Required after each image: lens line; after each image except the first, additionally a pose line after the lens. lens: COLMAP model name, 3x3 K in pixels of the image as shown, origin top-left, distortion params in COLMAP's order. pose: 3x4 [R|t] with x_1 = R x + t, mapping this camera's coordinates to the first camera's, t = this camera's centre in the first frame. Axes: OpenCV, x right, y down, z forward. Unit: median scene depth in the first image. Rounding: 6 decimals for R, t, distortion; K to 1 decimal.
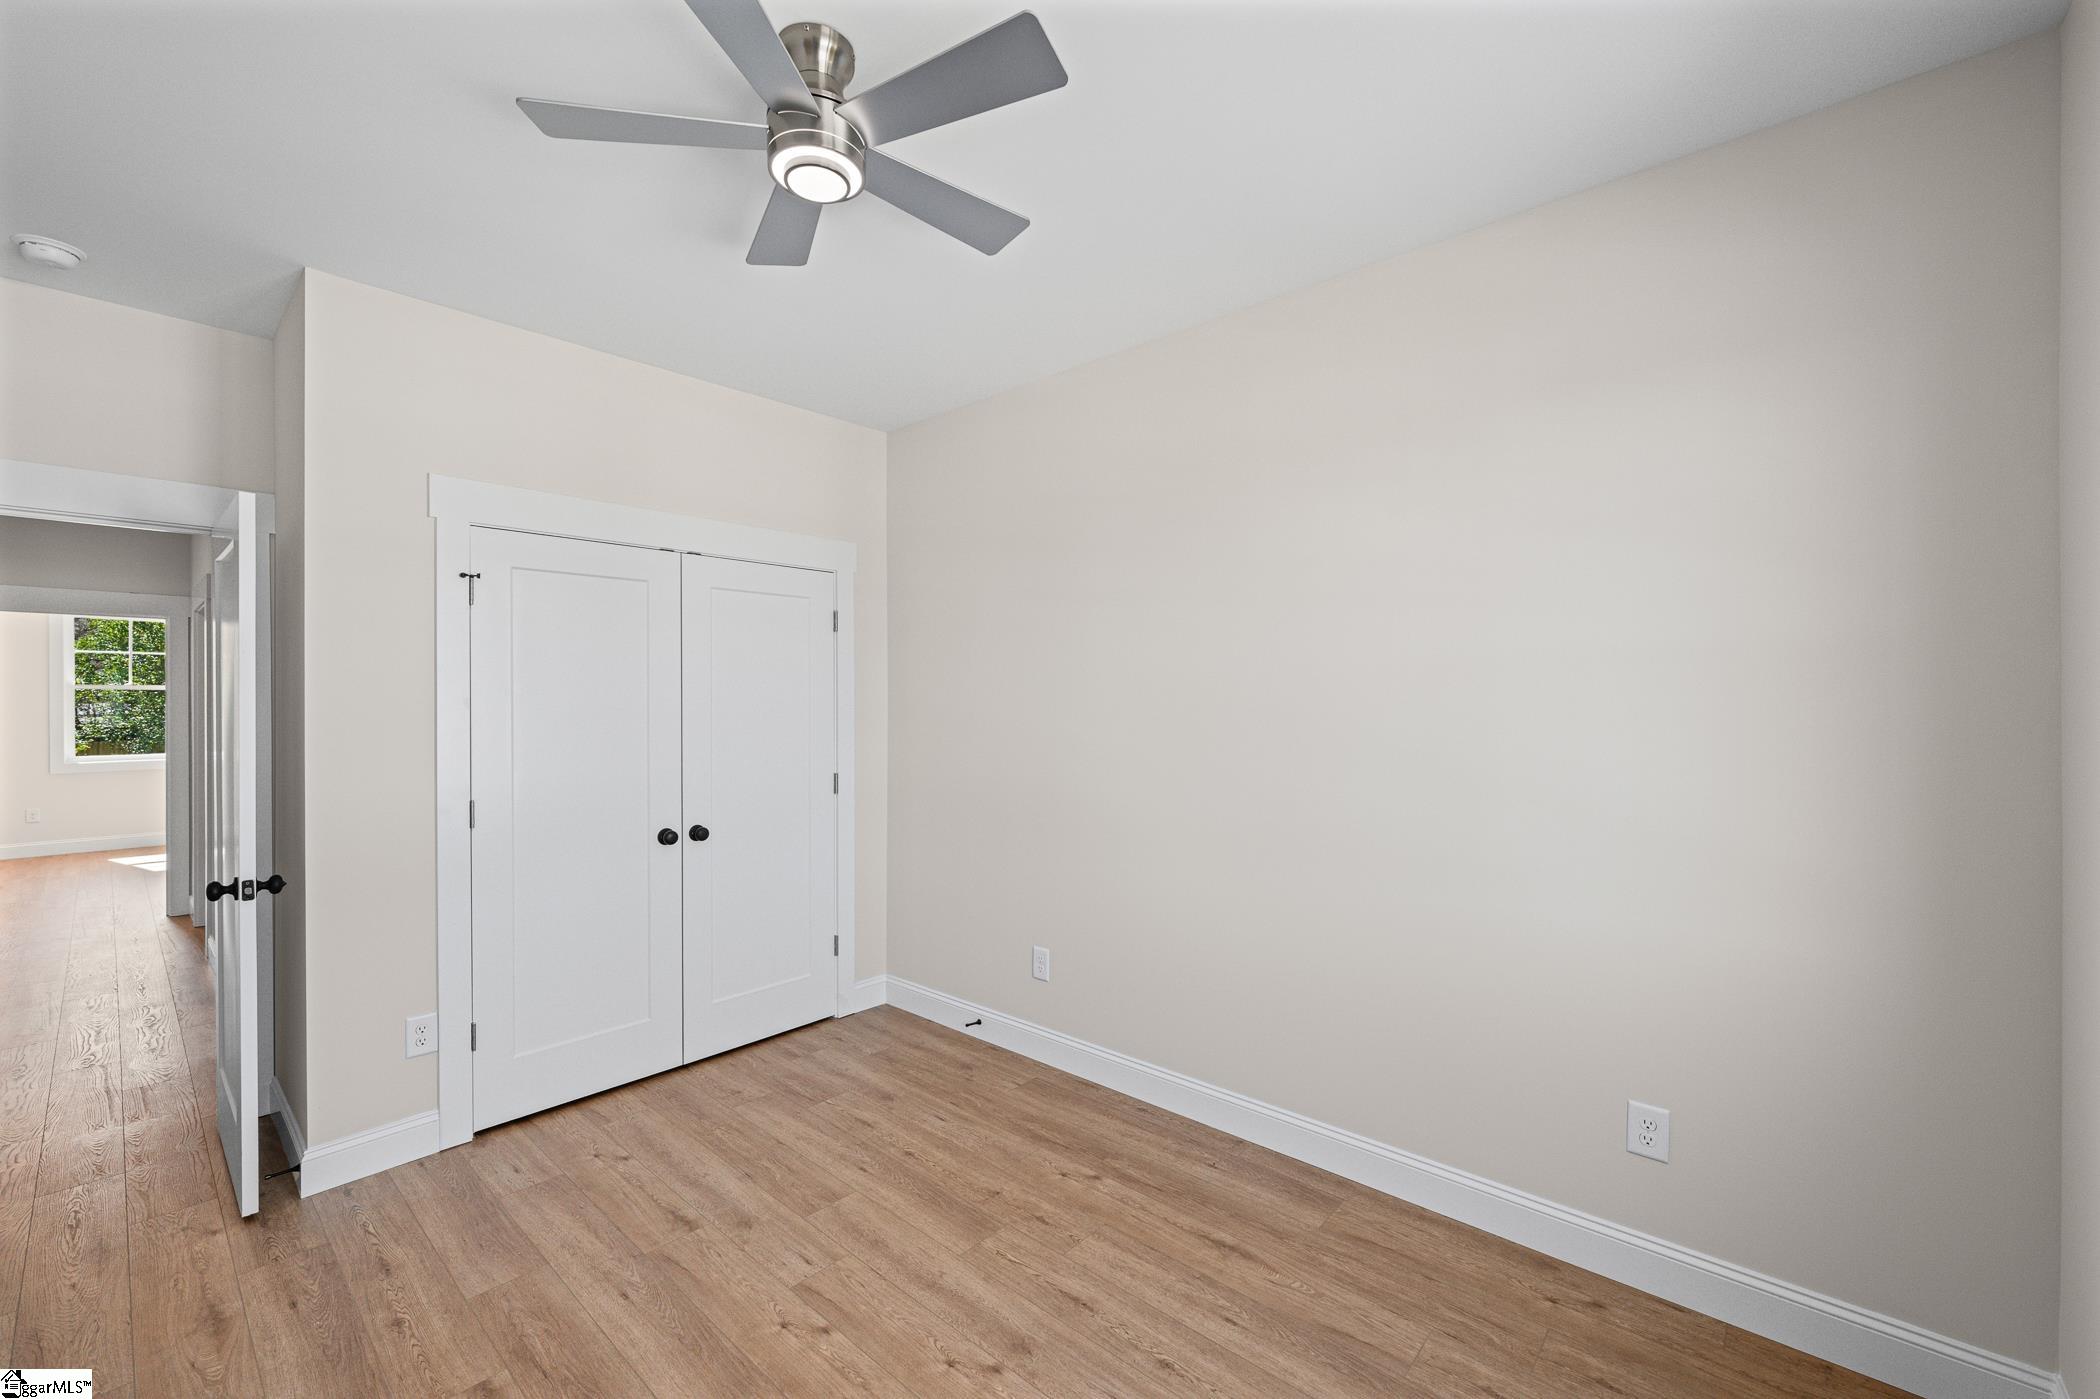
lens RADIAL K [[848.3, 0, 1059.1], [0, 848.3, 699.4], [0, 0, 1]] dist [-0.006954, 0.001838]
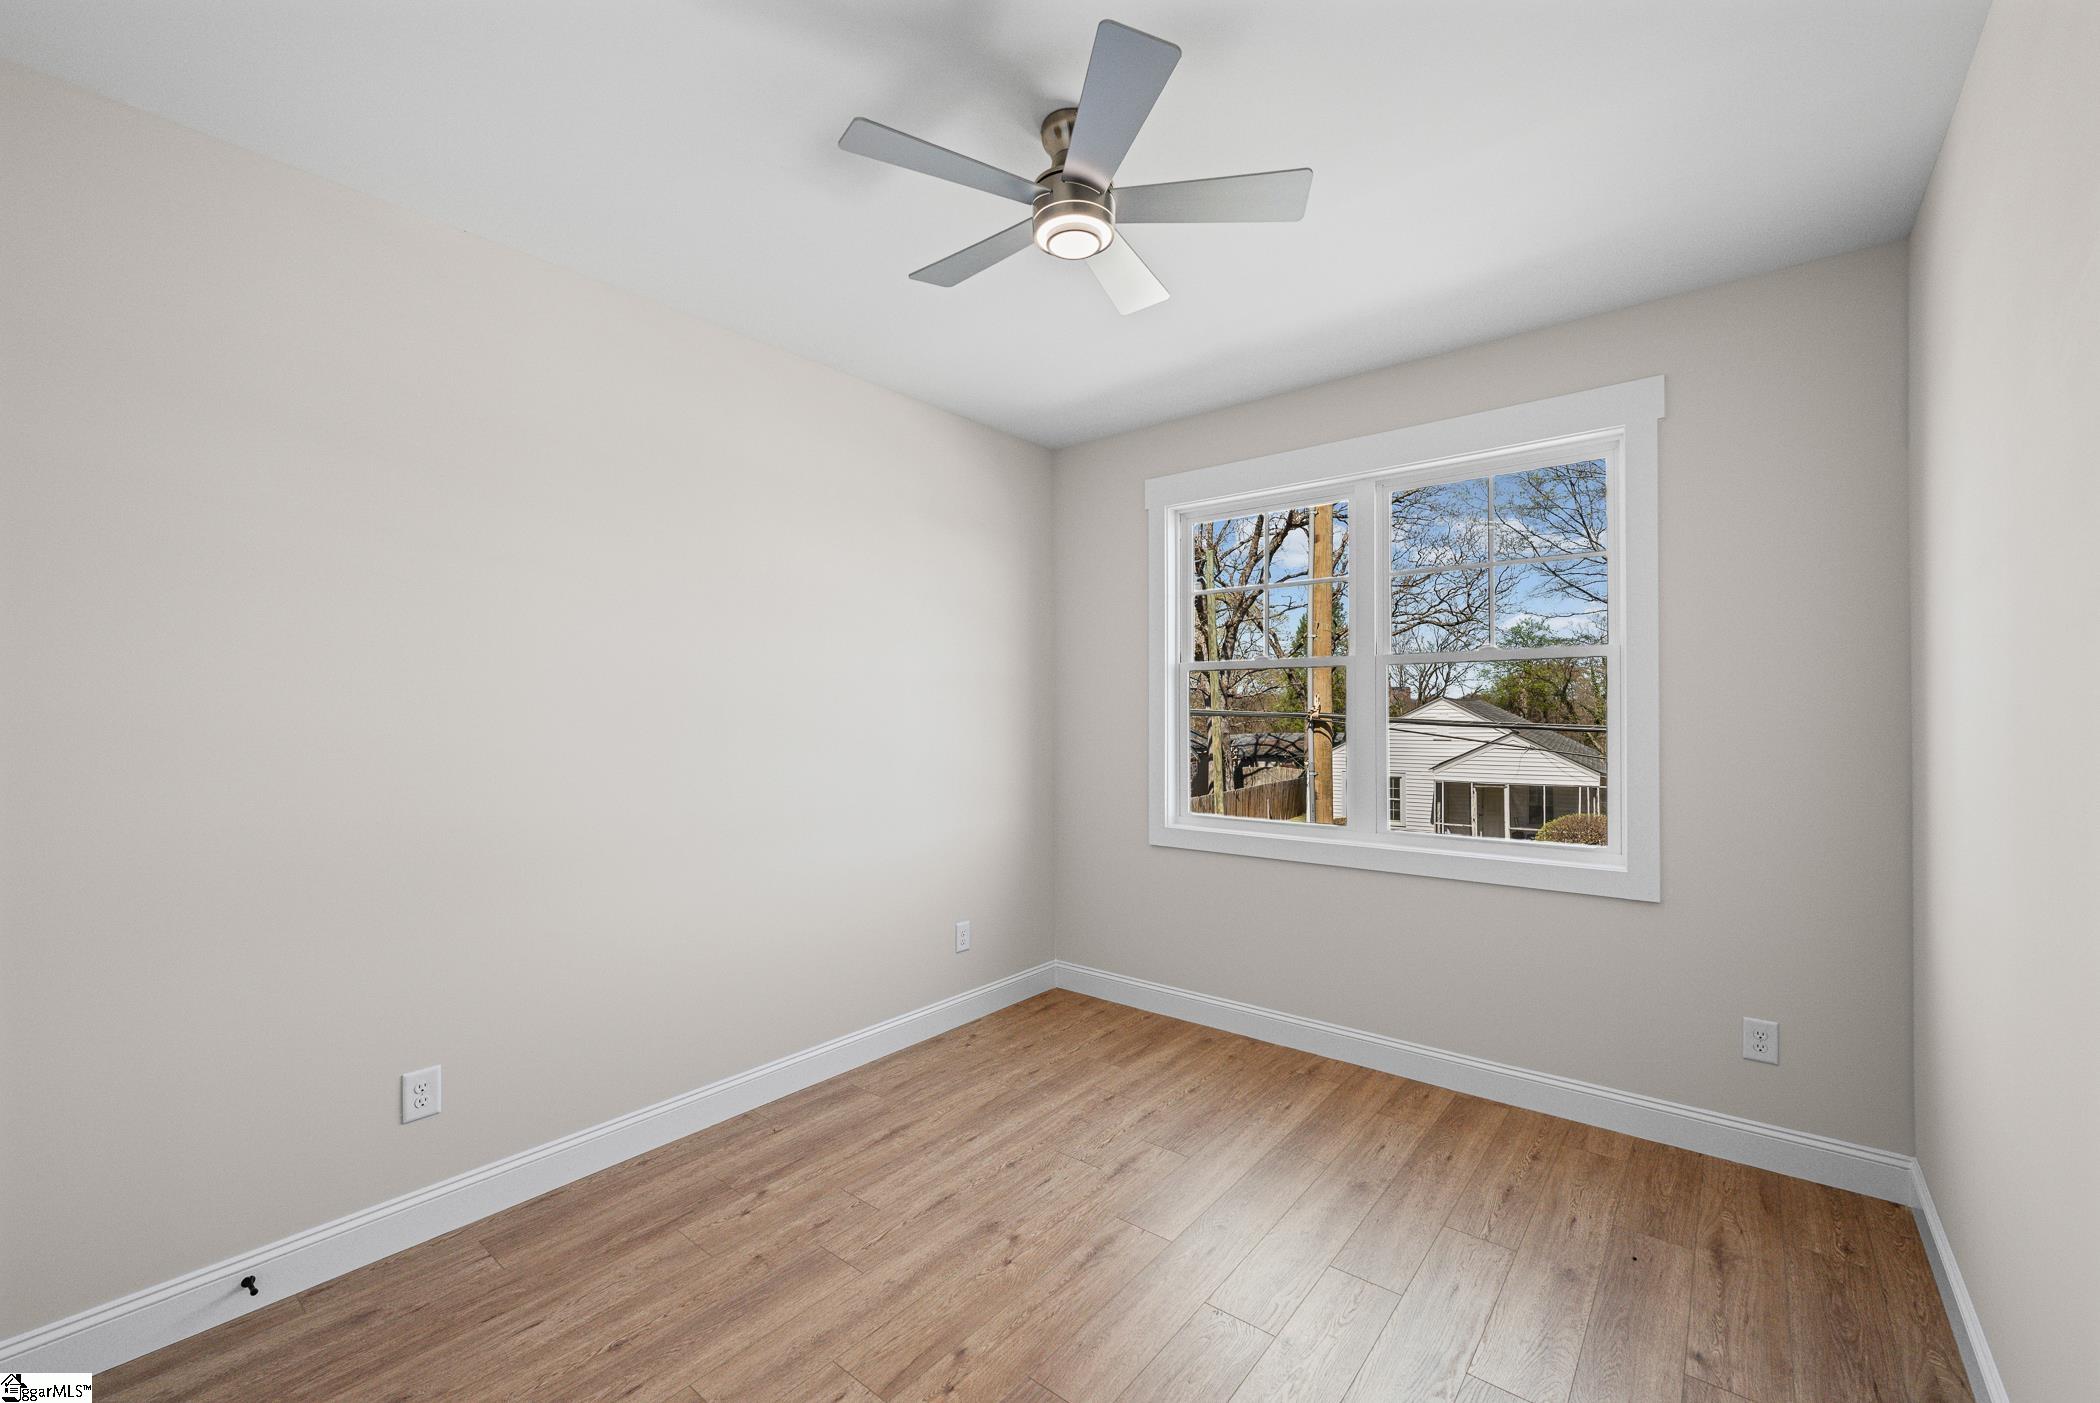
lens RADIAL K [[848.3, 0, 1058.1], [0, 848.3, 707.0], [0, 0, 1]] dist [-0.006954, 0.001838]
pose [[-0.045409, 0.009119, 0.998927, -1.018579], [0.004432, 0.999950, -0.008927, 0.024385], [-0.998959, 0.004022, -0.045447, 0.765950]]
